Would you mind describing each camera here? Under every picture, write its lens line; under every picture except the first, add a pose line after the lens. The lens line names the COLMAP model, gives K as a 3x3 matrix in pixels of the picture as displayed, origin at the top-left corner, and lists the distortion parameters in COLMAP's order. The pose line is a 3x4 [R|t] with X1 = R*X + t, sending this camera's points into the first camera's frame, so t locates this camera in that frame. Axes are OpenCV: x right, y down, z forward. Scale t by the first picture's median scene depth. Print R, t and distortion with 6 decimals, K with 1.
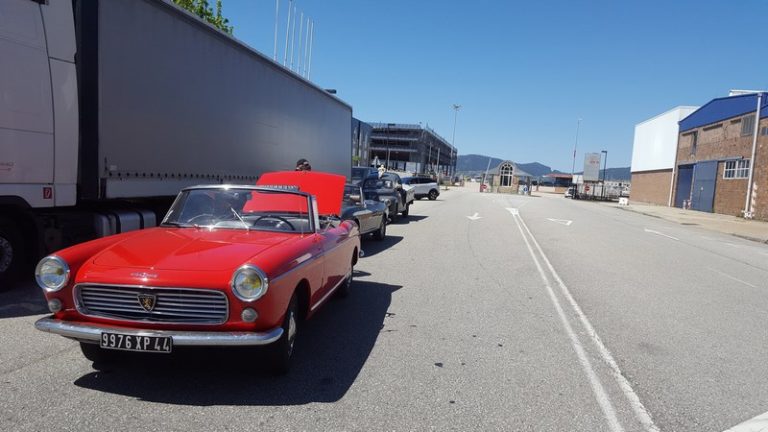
lens RADIAL K [[578.1, 0, 383.3], [0, 578.1, 228.4], [0, 0, 1]] dist [0.109070, -0.189554]
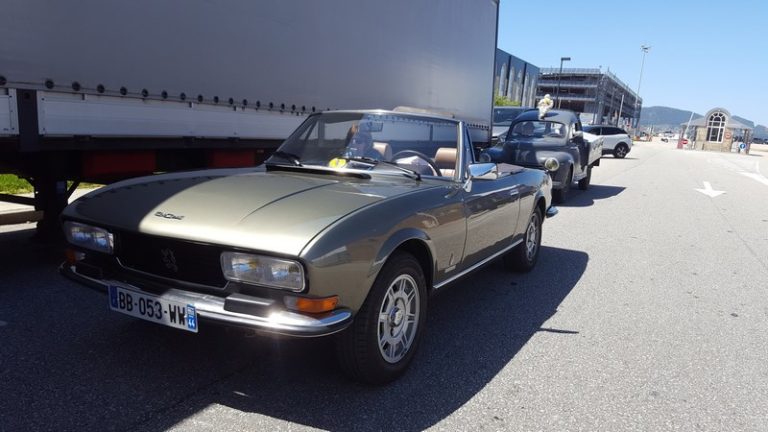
lens RADIAL K [[578.1, 0, 383.3], [0, 578.1, 228.4], [0, 0, 1]] dist [0.109070, -0.189554]
pose [[0.961803, 0.050625, -0.269022, 0.001438], [-0.030059, 0.996339, 0.080027, -0.007147], [0.272089, -0.068884, 0.959803, 0.131770]]
